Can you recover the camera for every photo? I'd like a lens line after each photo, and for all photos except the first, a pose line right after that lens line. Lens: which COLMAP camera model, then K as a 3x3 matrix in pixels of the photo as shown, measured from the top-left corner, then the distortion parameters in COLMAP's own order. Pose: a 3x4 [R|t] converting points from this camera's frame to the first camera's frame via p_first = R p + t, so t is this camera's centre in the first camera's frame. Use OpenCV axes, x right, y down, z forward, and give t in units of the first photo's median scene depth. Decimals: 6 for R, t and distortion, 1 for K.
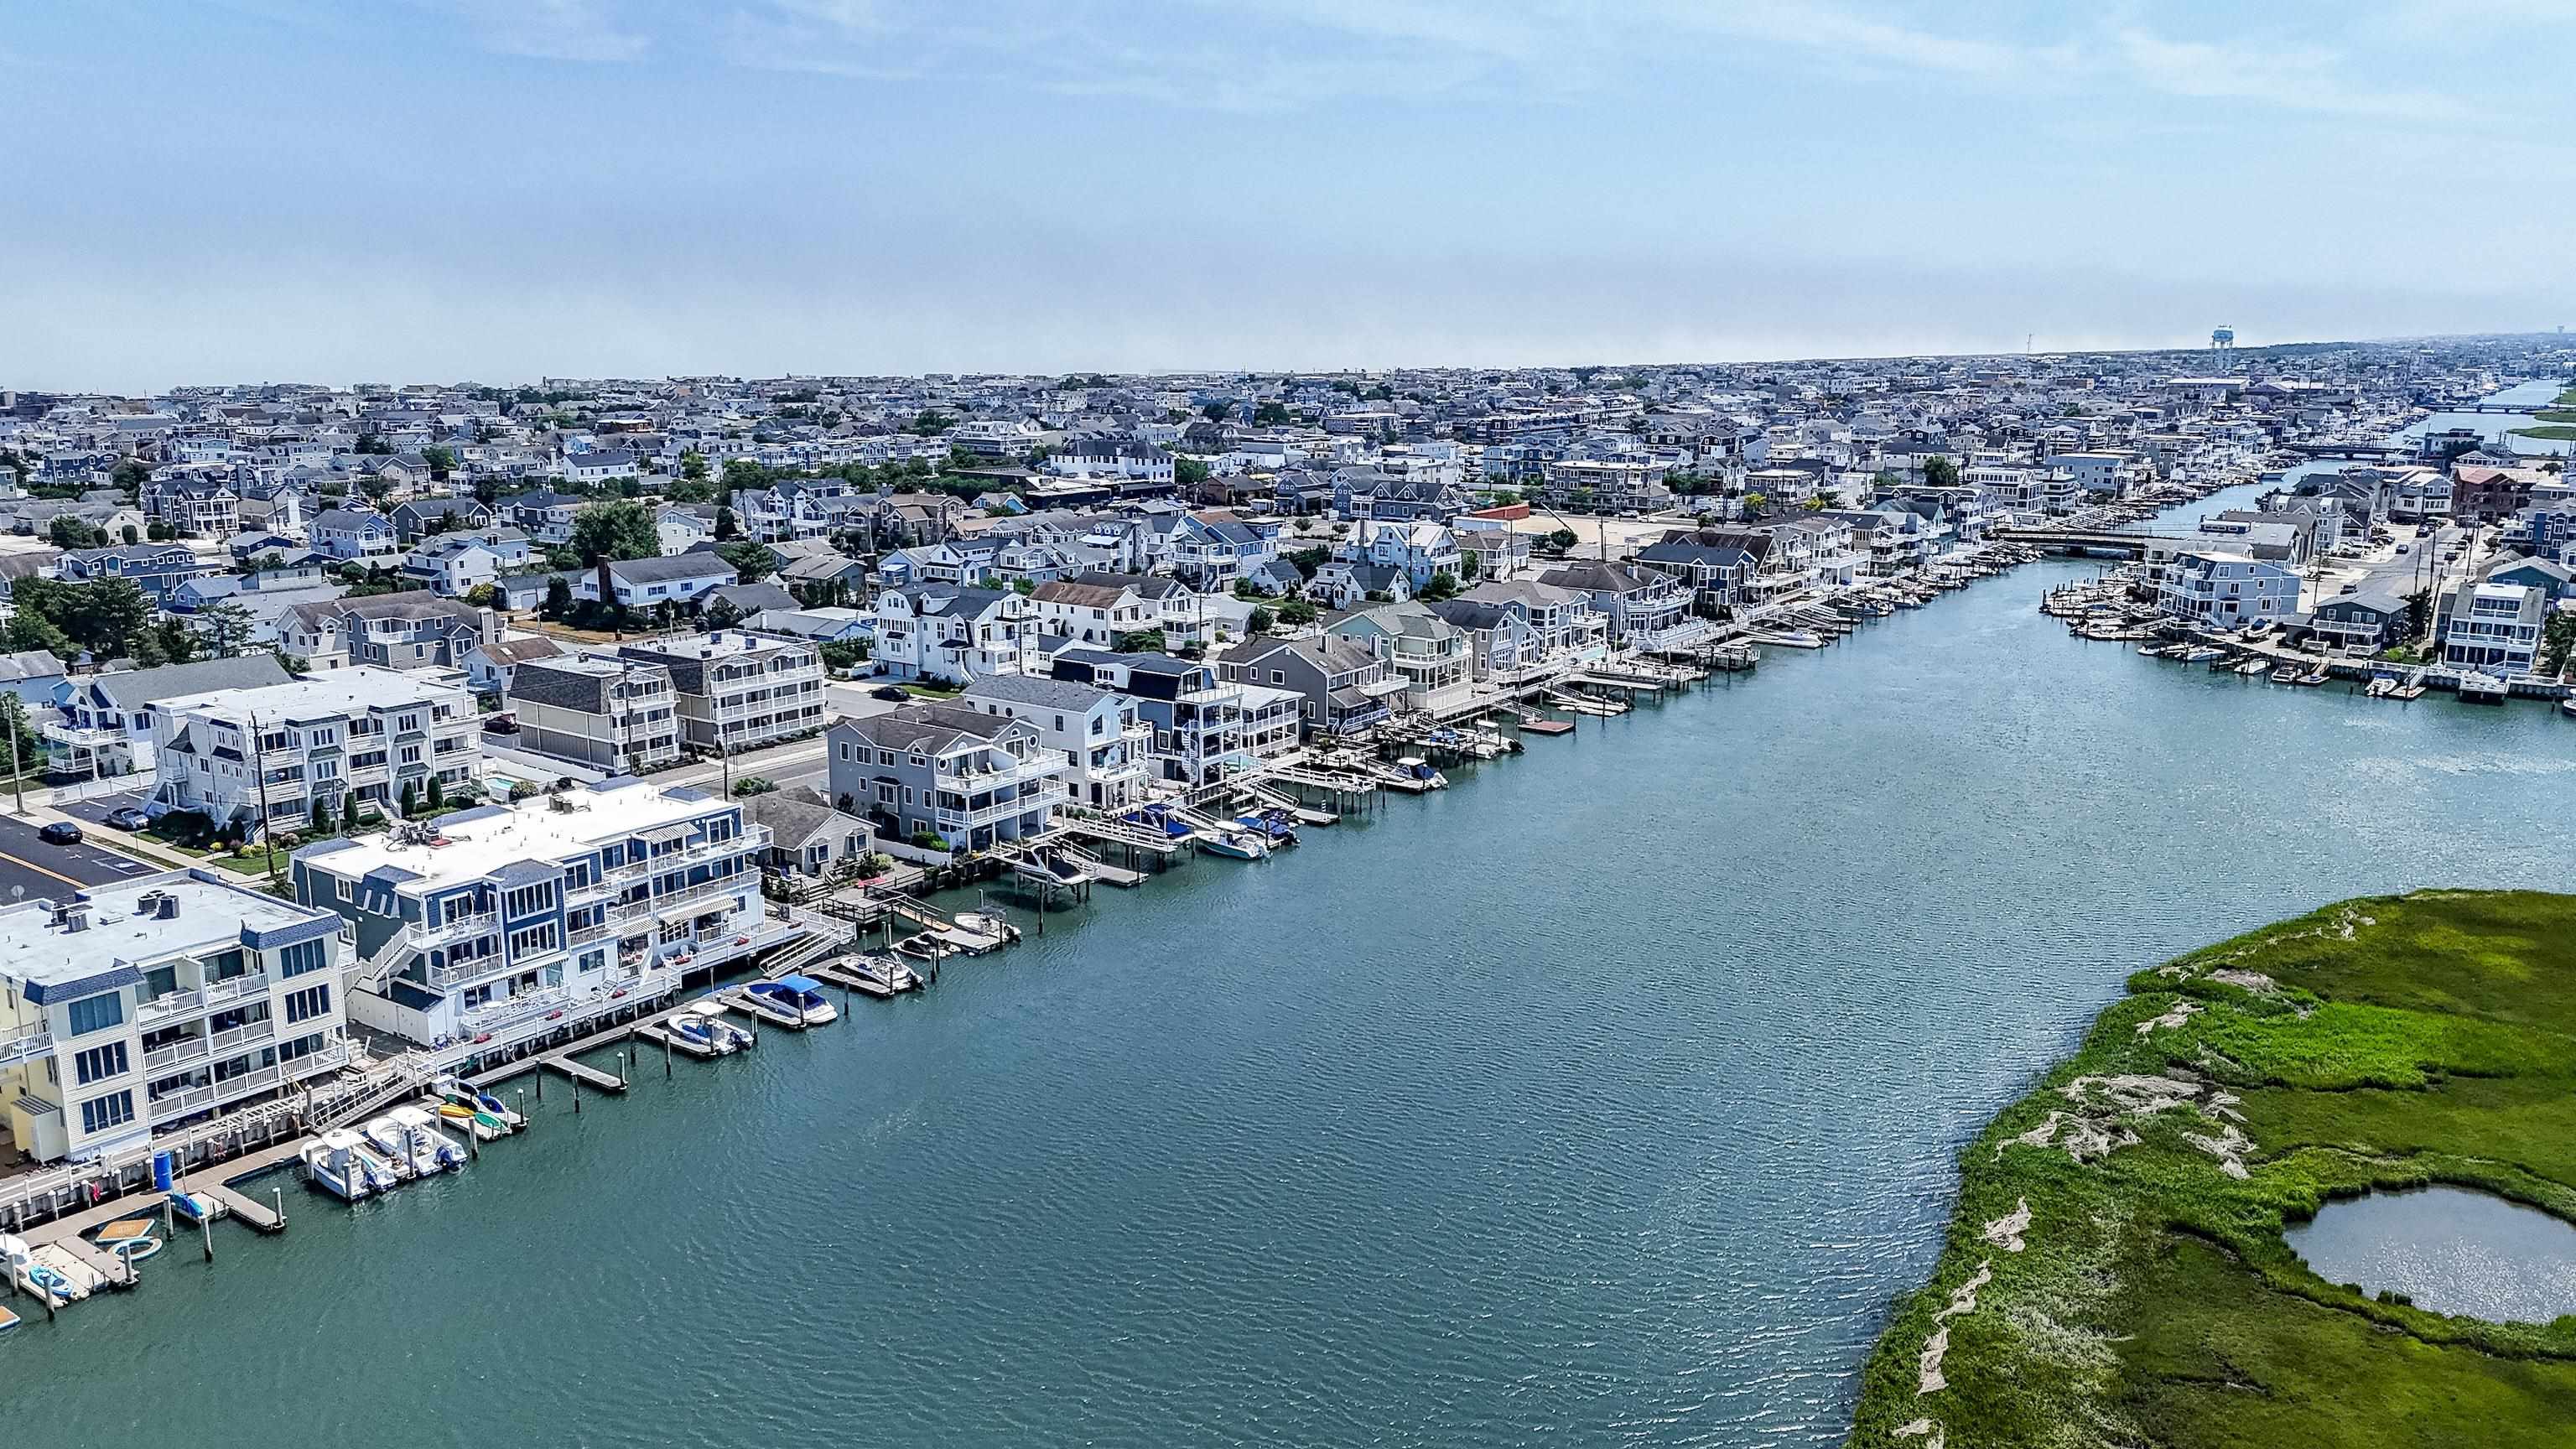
lens RADIAL K [[1891.2, 0, 1288.0], [0, 1891.2, 724.5], [0, 0, 1]] dist [0.113197, -0.141139]
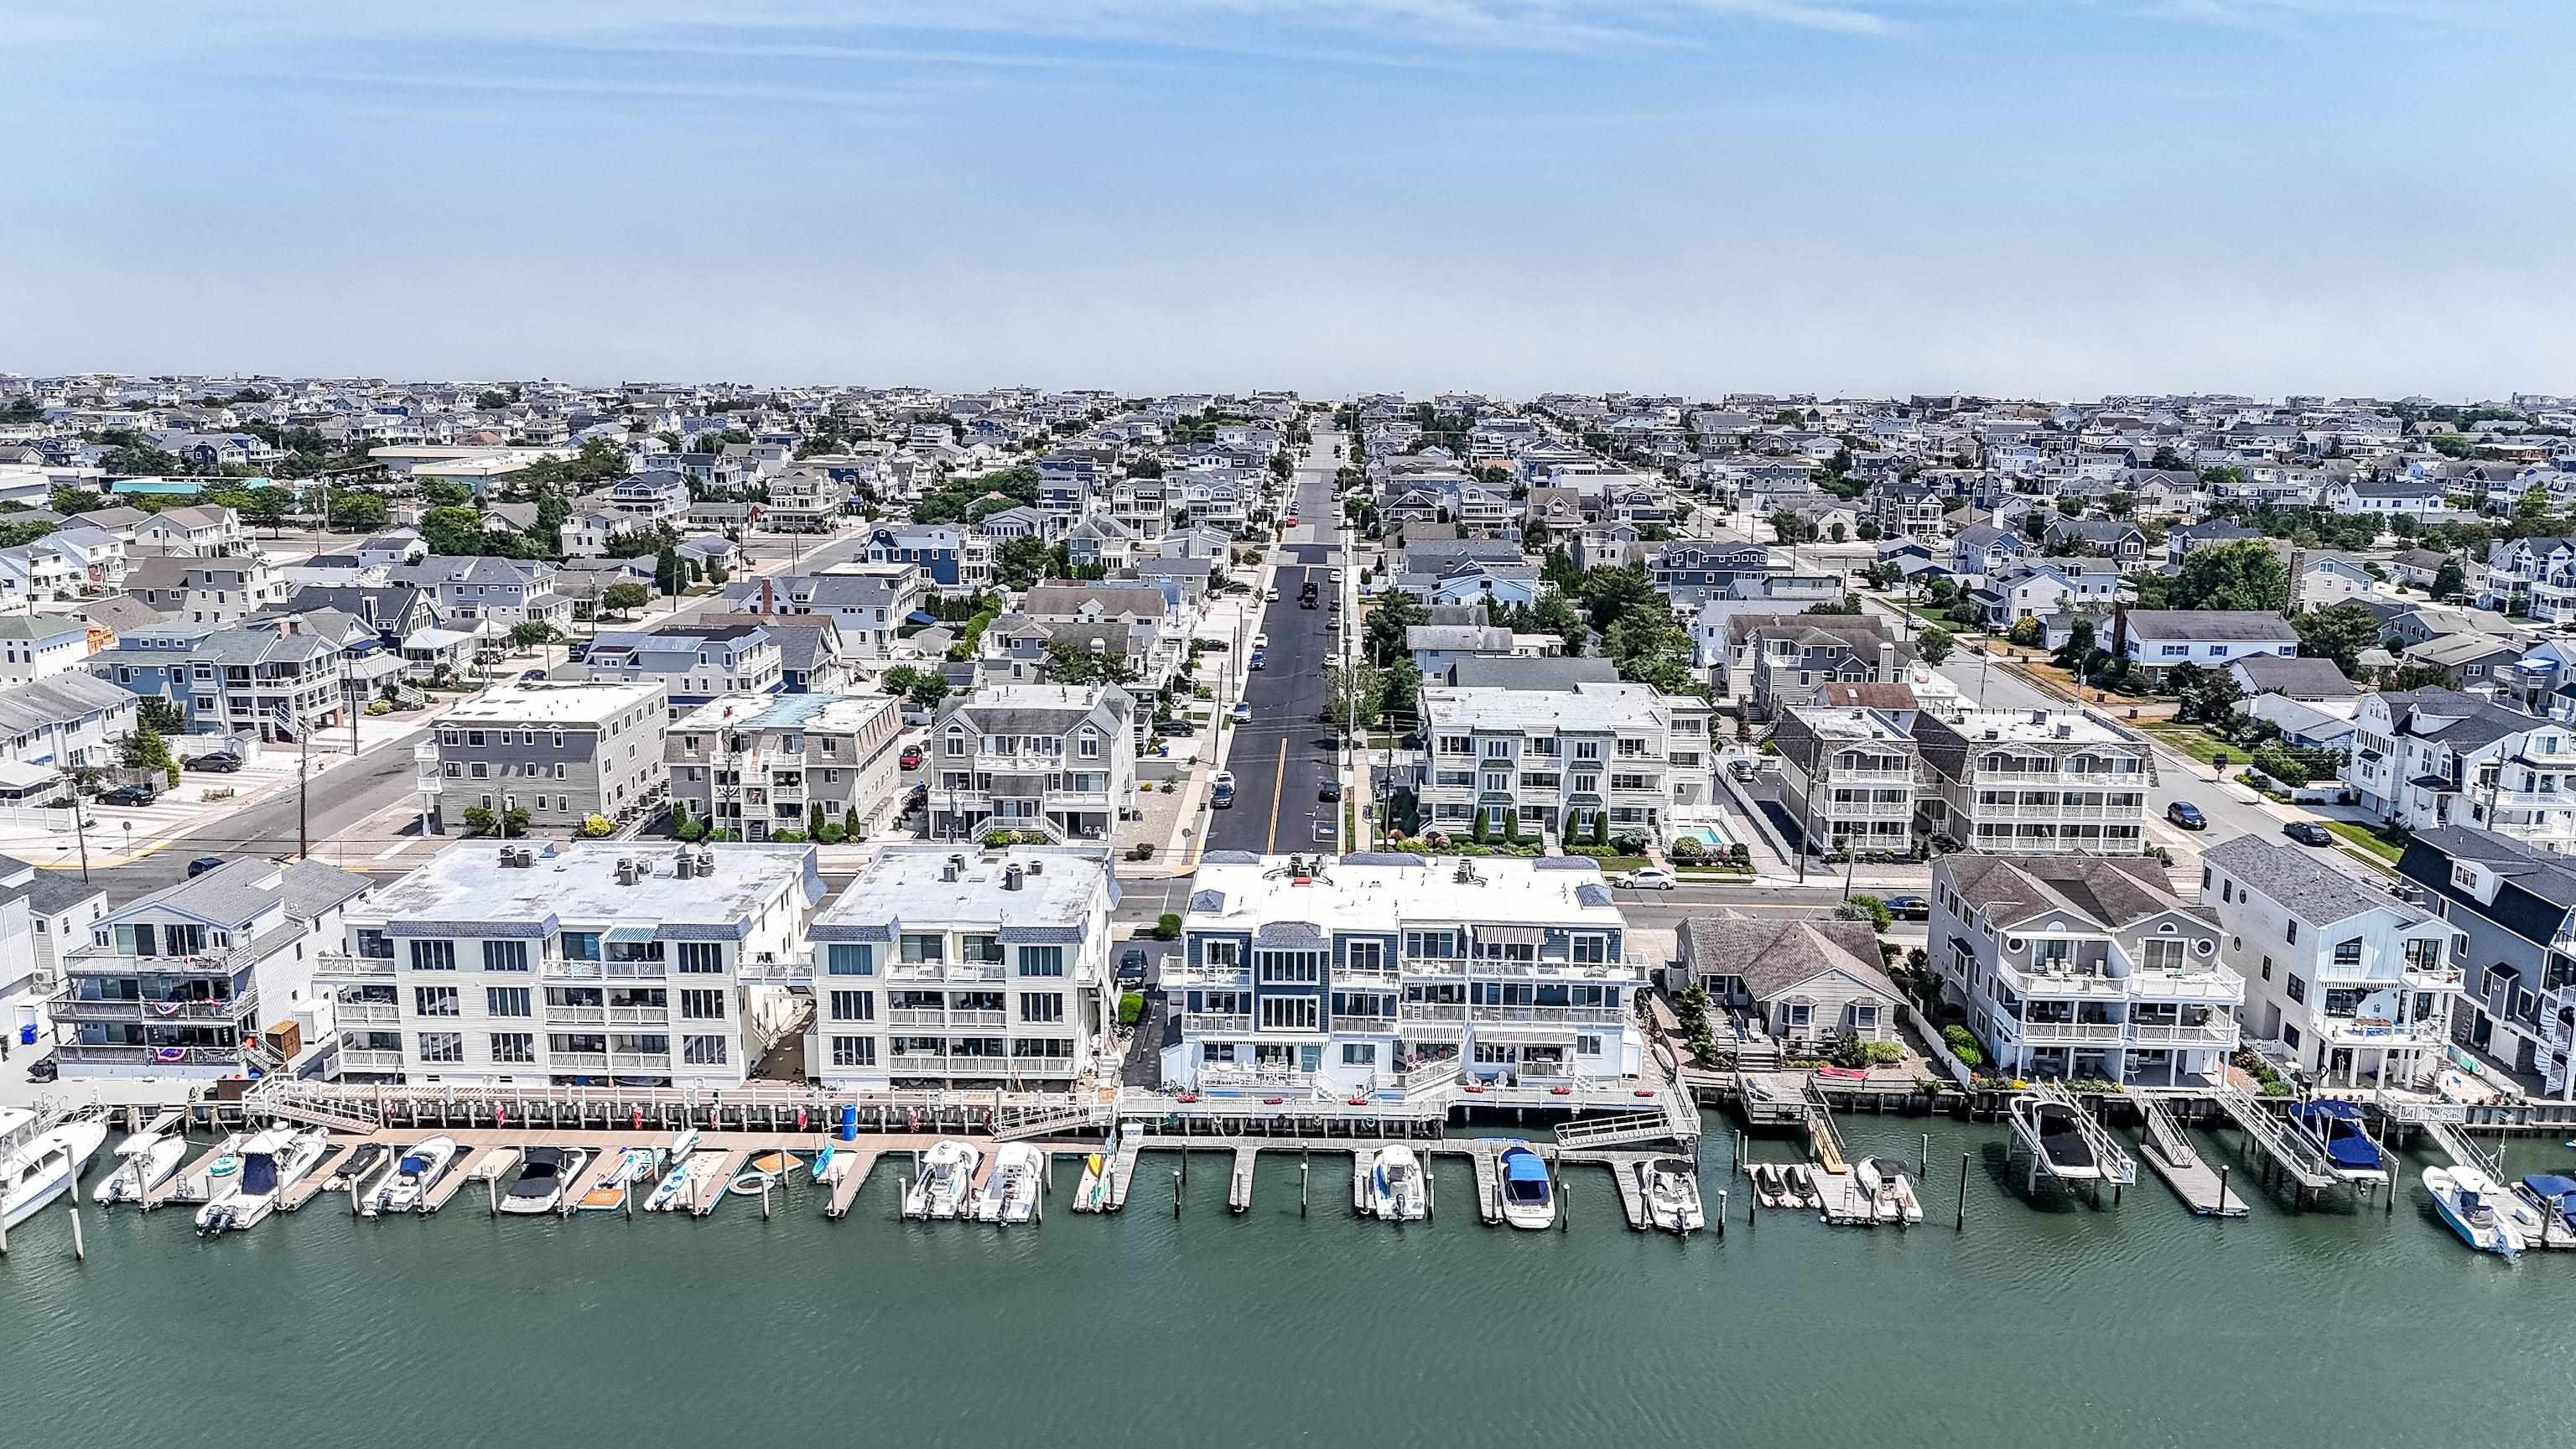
lens RADIAL K [[1891.2, 0, 1288.0], [0, 1891.2, 724.5], [0, 0, 1]] dist [0.113197, -0.141139]
pose [[0.564318, 0.173951, -0.807023, 0.232482], [-0.178239, 0.980166, 0.086637, -0.074692], [0.806087, 0.094952, 0.584131, 0.364876]]
